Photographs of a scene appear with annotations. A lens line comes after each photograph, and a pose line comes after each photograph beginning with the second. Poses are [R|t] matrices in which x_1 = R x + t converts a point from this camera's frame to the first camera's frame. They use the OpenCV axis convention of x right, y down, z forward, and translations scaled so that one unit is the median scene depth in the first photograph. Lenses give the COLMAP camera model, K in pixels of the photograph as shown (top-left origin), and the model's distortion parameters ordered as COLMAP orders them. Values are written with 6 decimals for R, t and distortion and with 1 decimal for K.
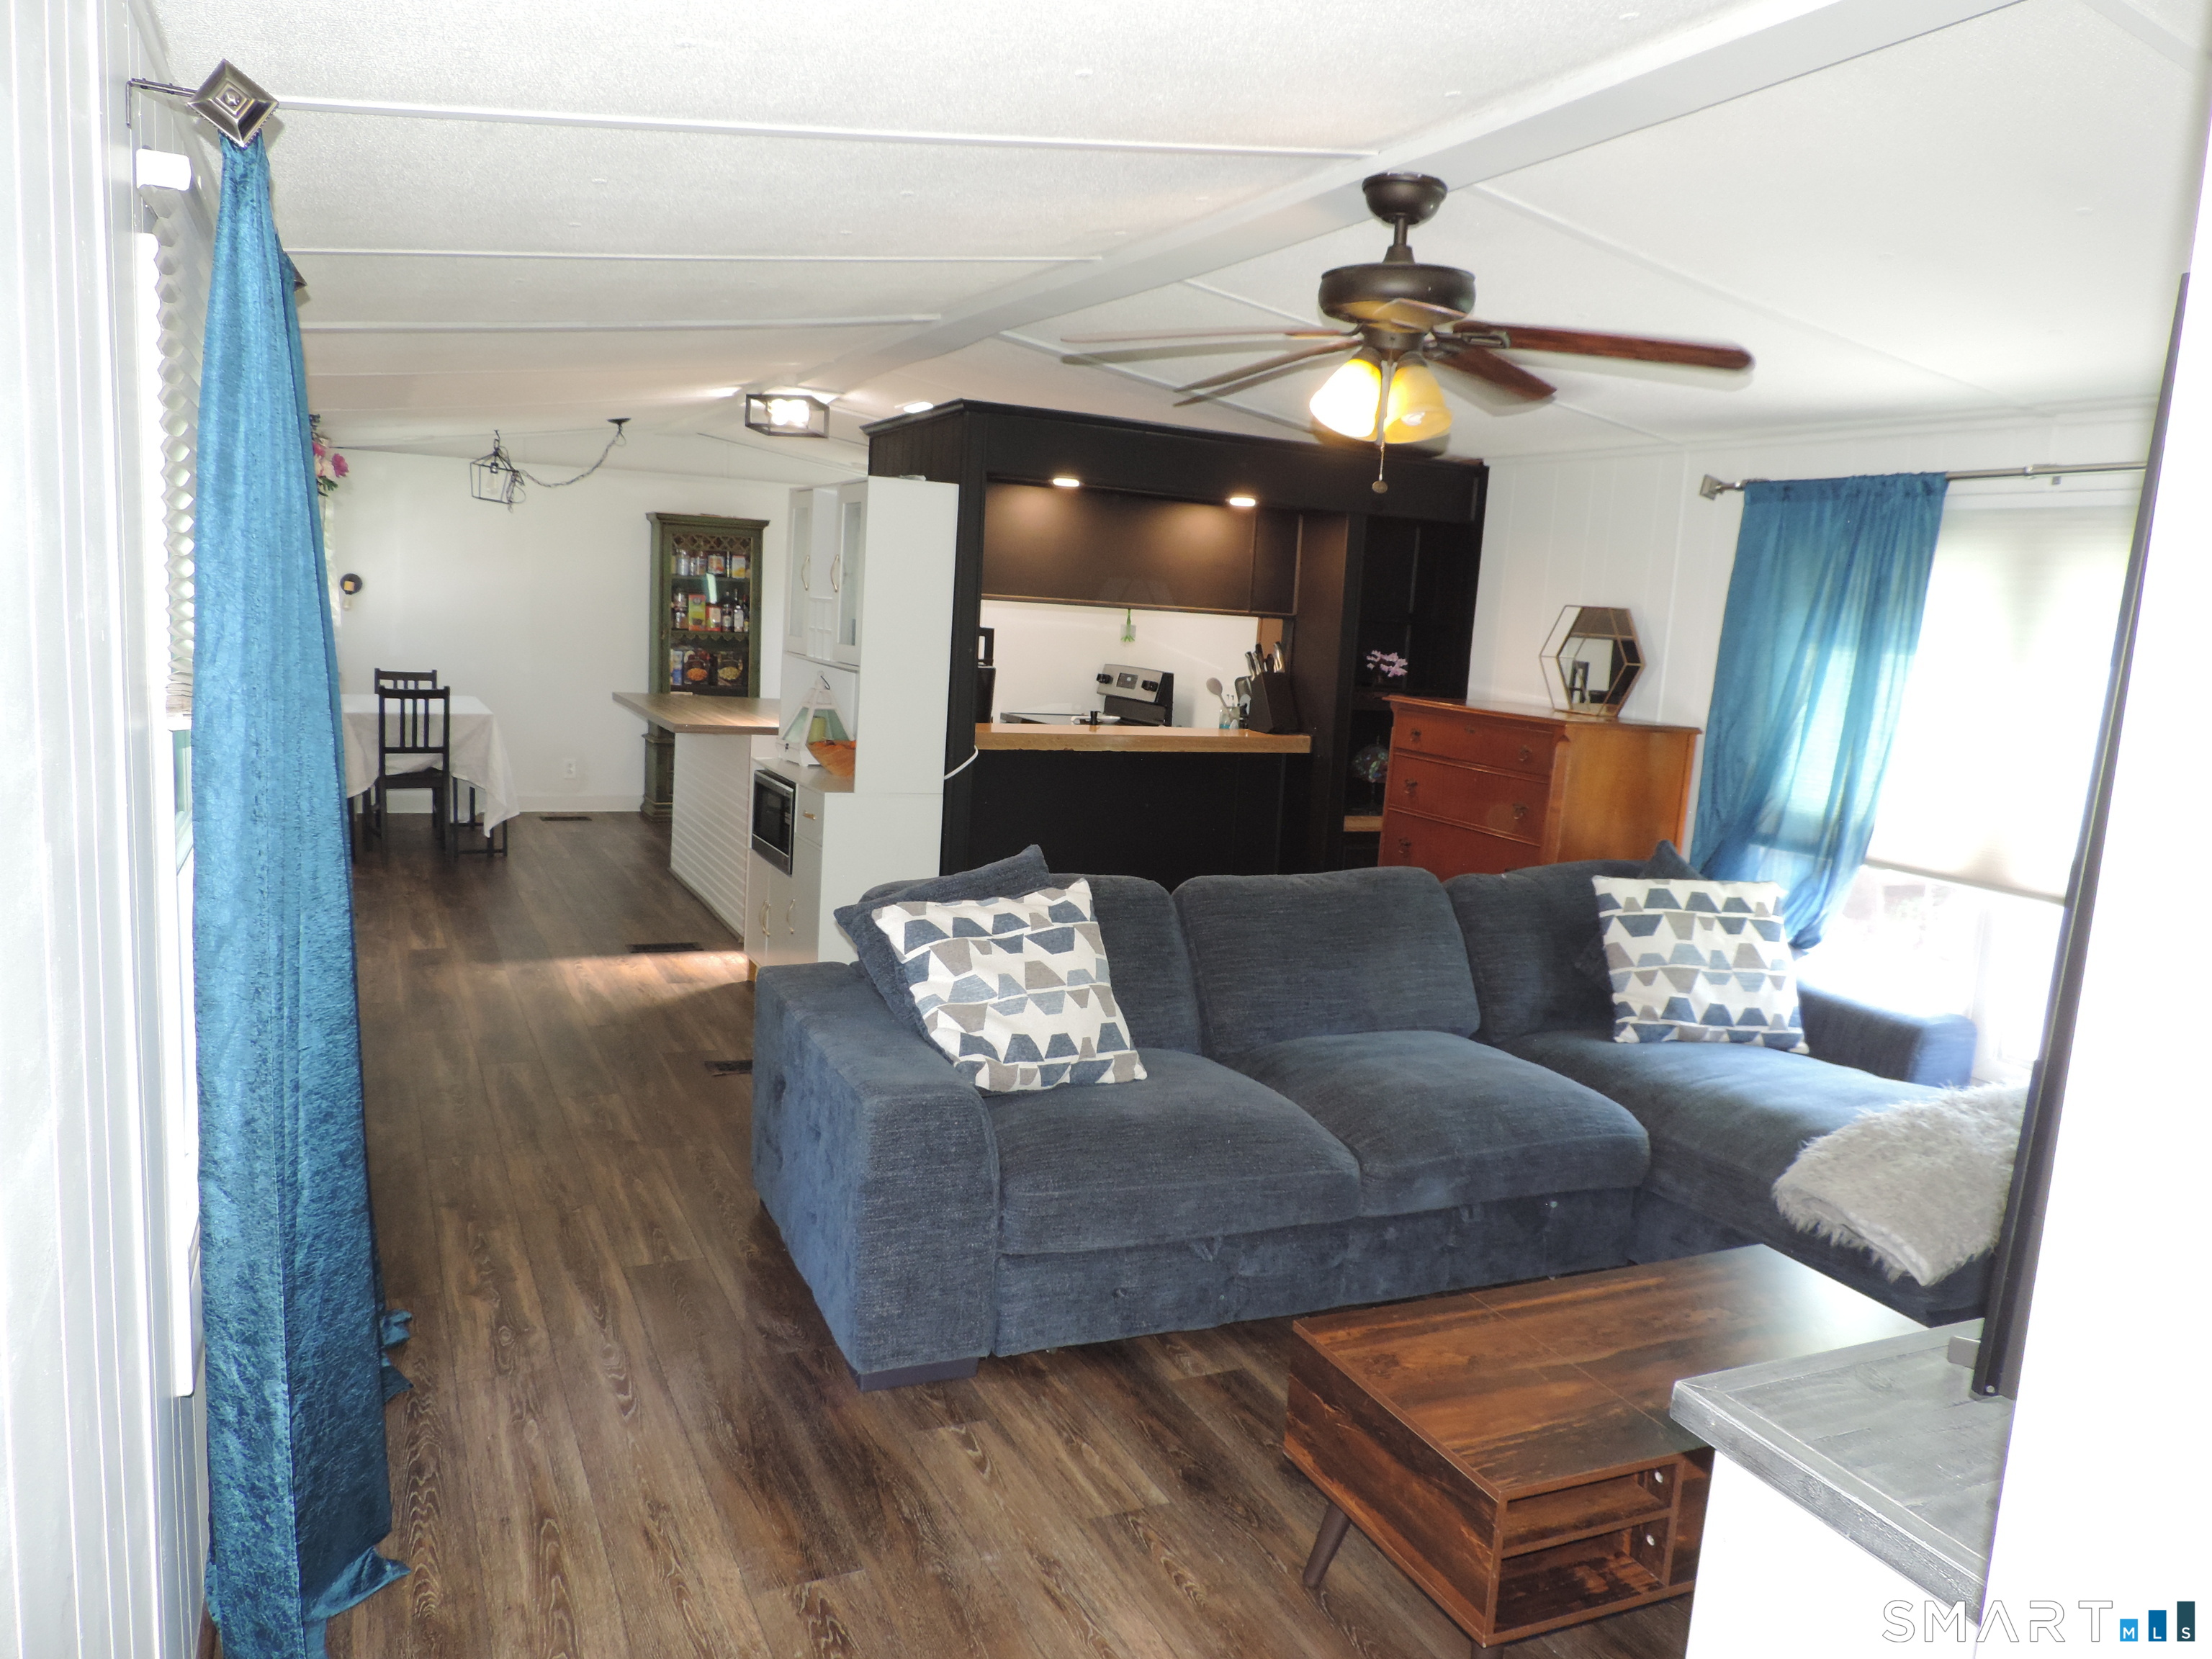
lens RADIAL K [[1597.4, 0, 1106.0], [0, 1597.4, 829.5], [0, 0, 1]] dist [-0.026328, 0.011715]
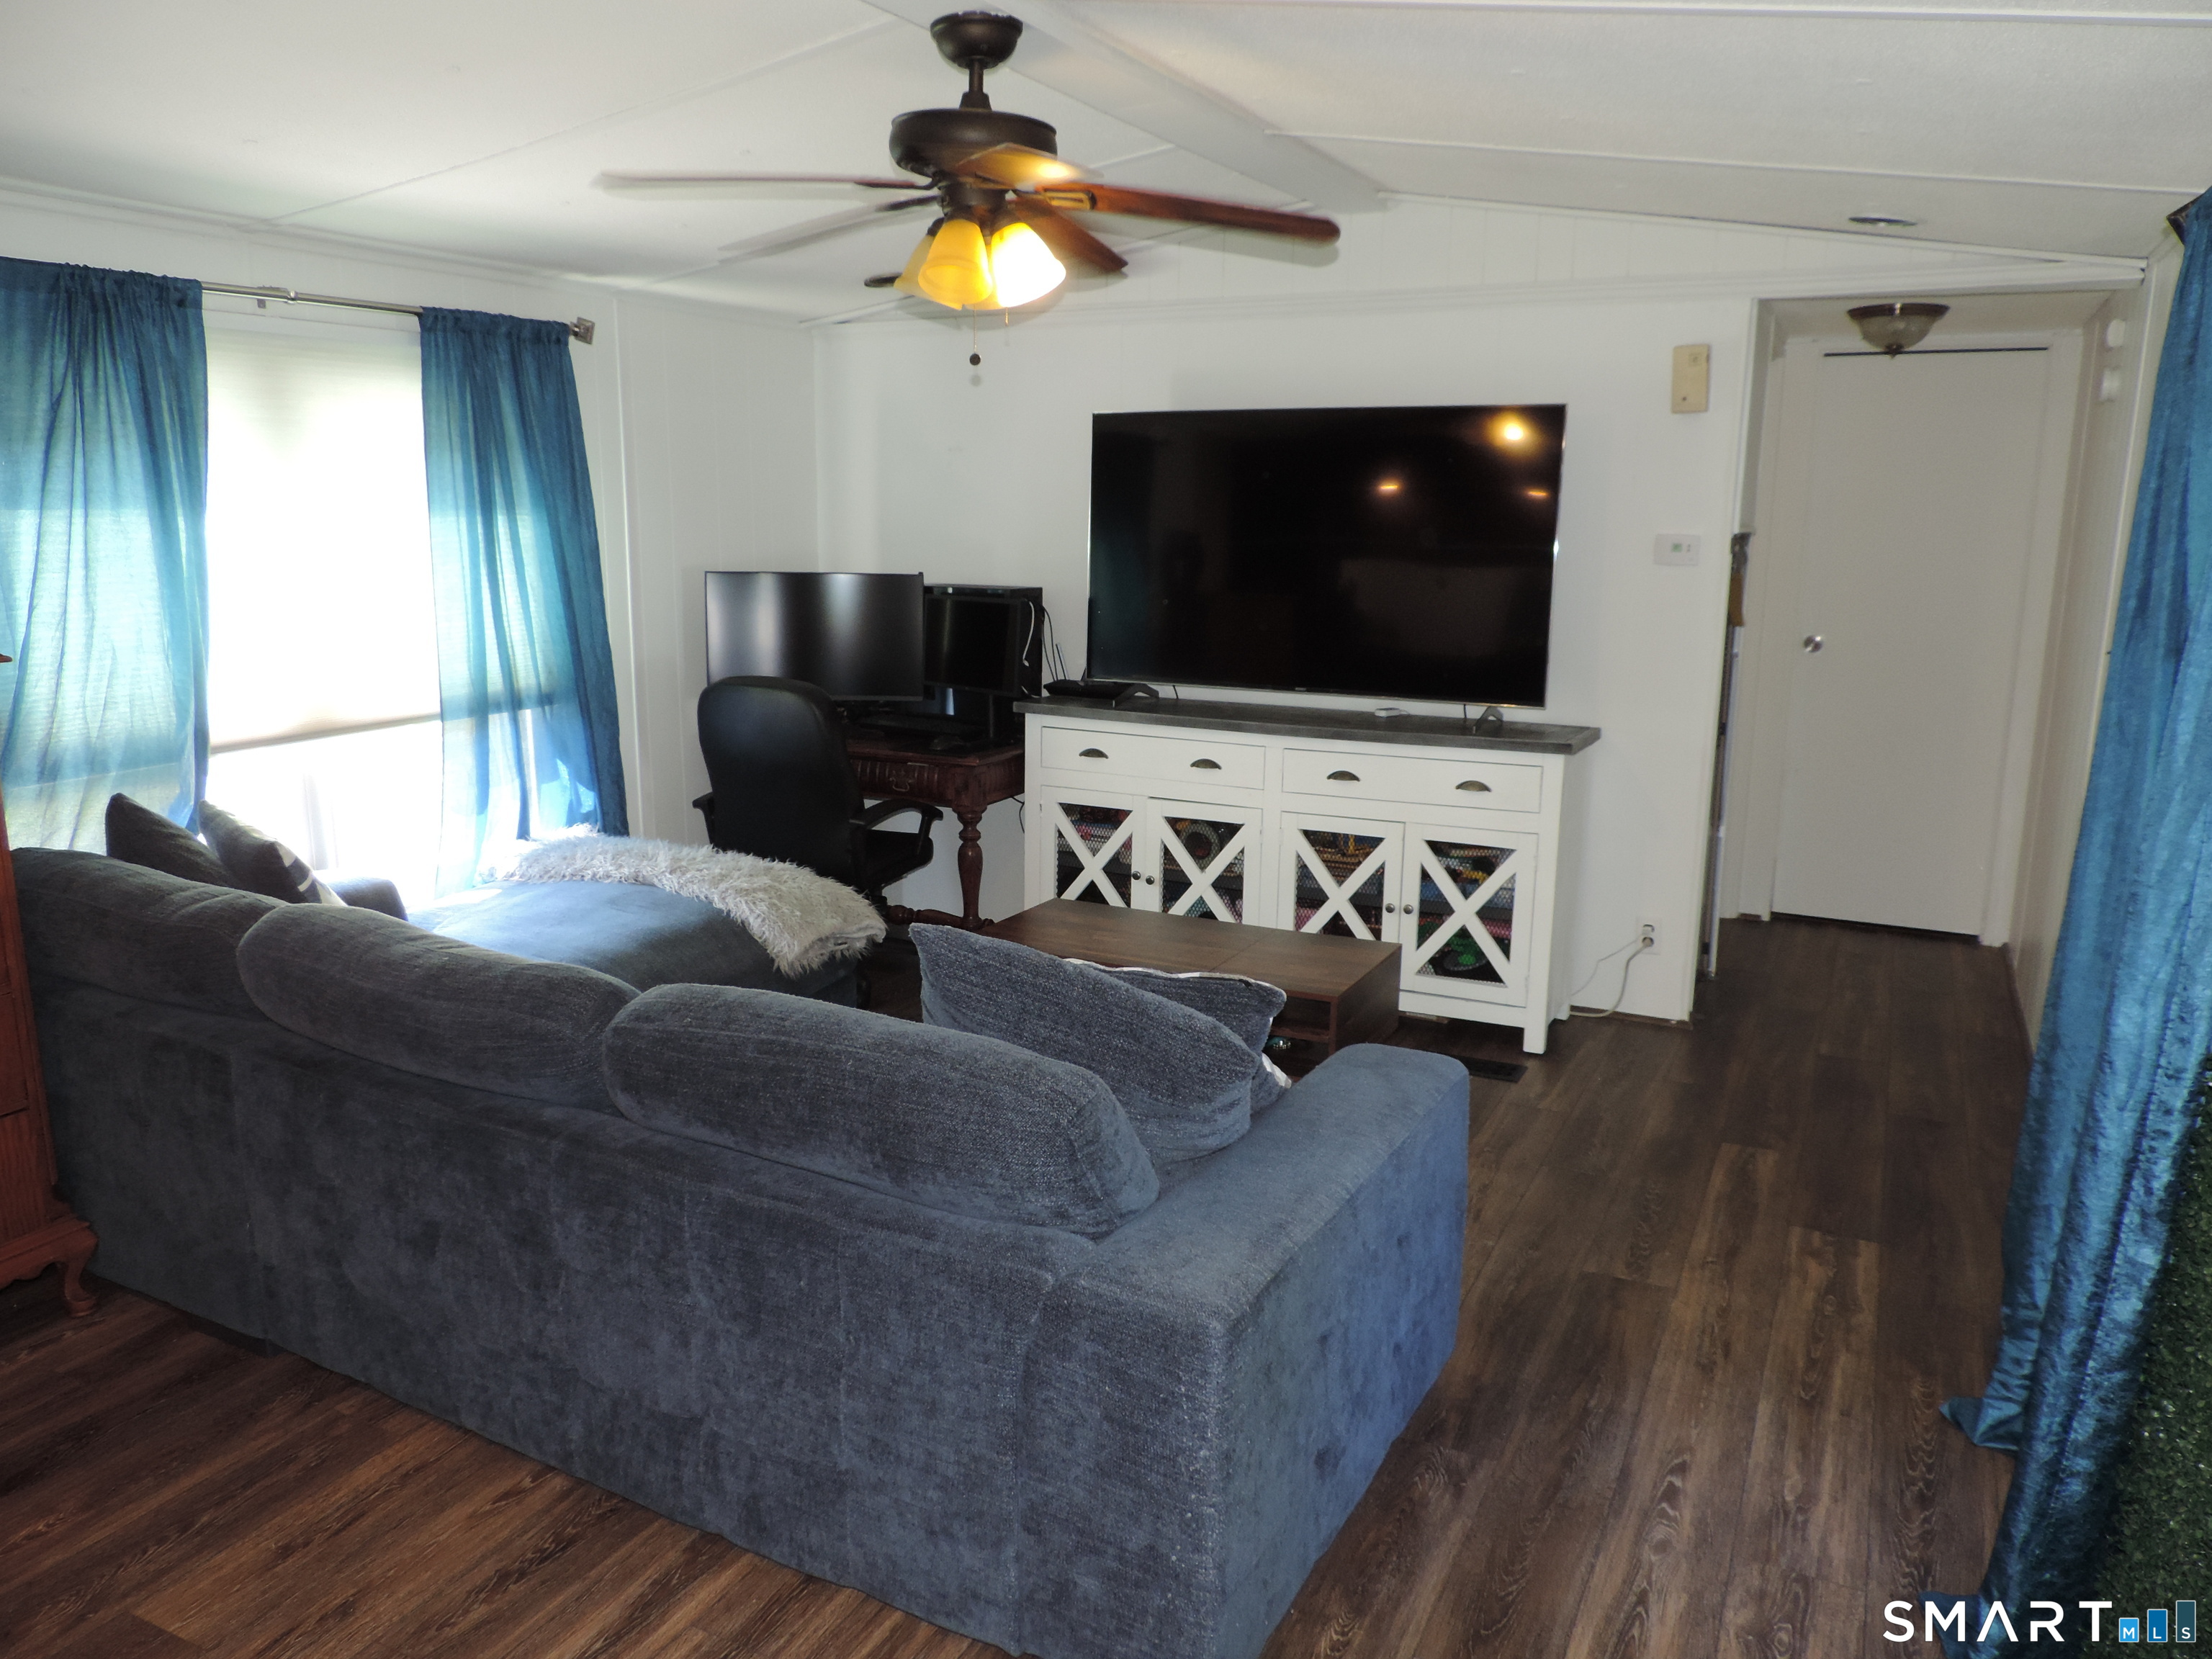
lens RADIAL K [[1597.4, 0, 1106.0], [0, 1597.4, 829.5], [0, 0, 1]] dist [-0.026328, 0.011715]
pose [[-0.619875, -0.225741, 0.751529, -0.574521], [0.060795, 0.941033, 0.332809, -0.236061], [-0.782342, 0.251989, -0.569598, 1.390980]]
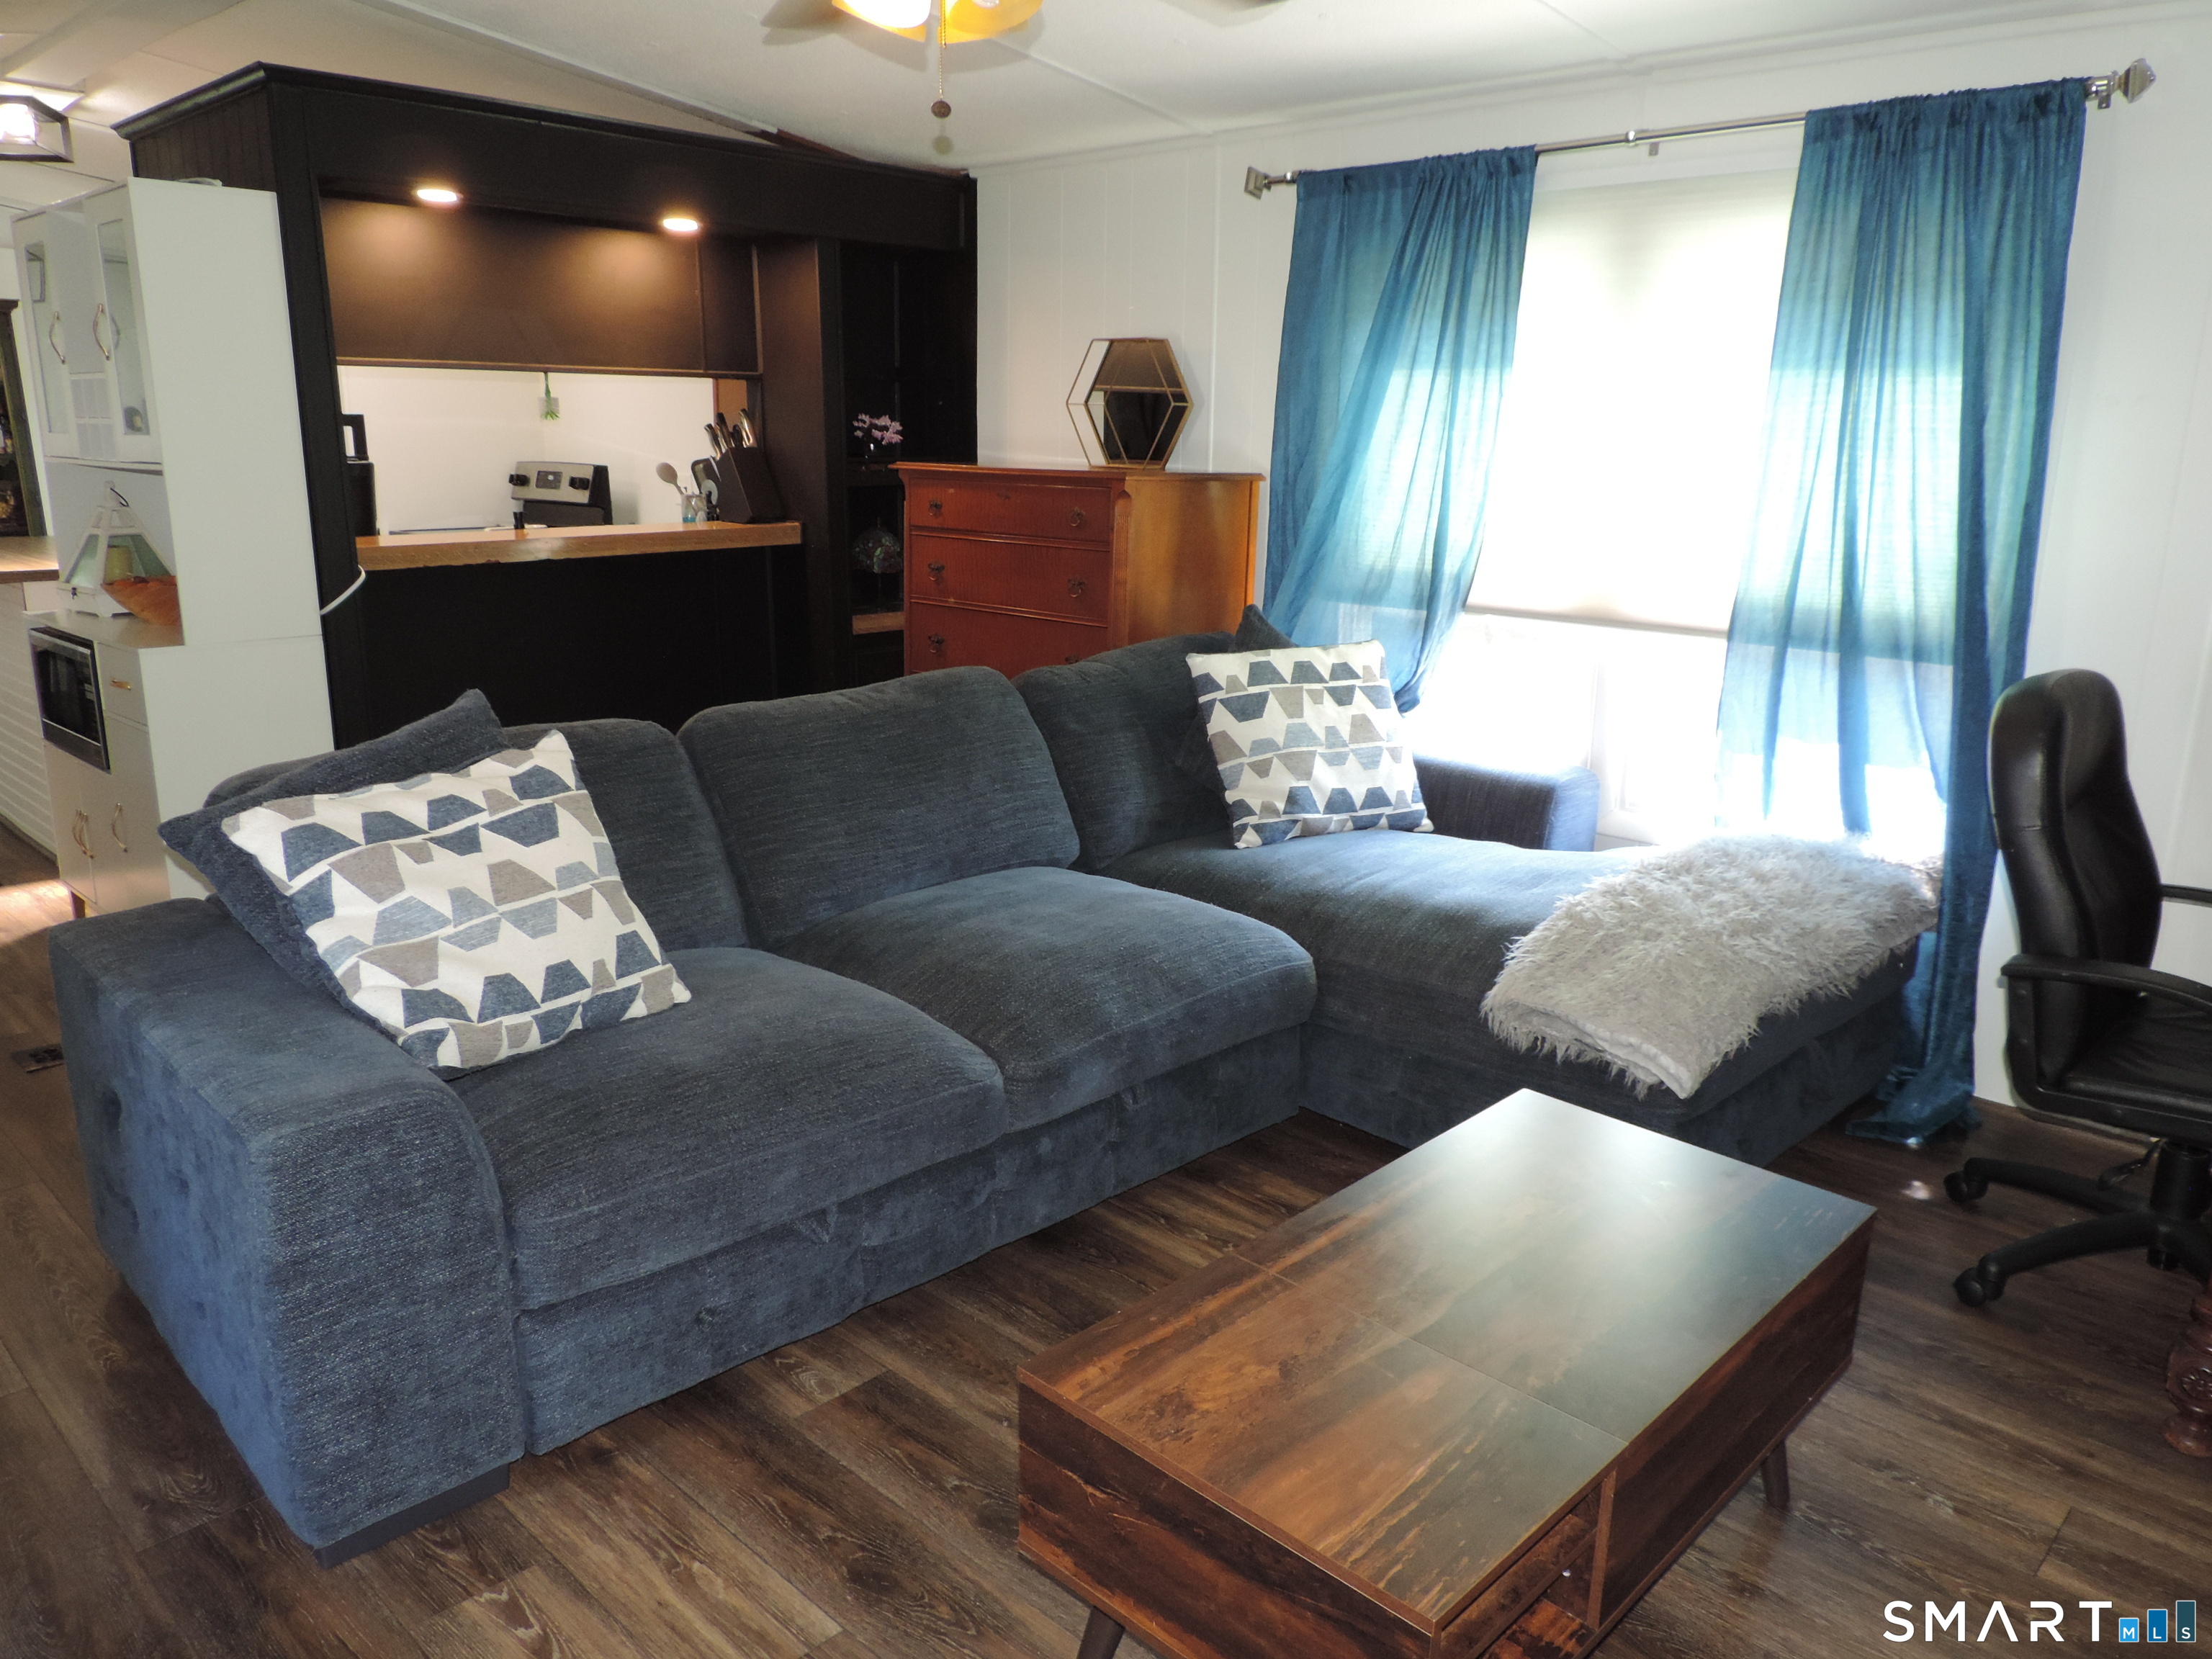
lens RADIAL K [[1597.4, 0, 1106.0], [0, 1597.4, 829.5], [0, 0, 1]] dist [-0.026328, 0.011715]
pose [[0.935446, -0.136534, 0.326034, -0.023178], [0.096875, 0.986098, 0.135000, 0.003146], [-0.339934, -0.094701, 0.935669, 0.283303]]
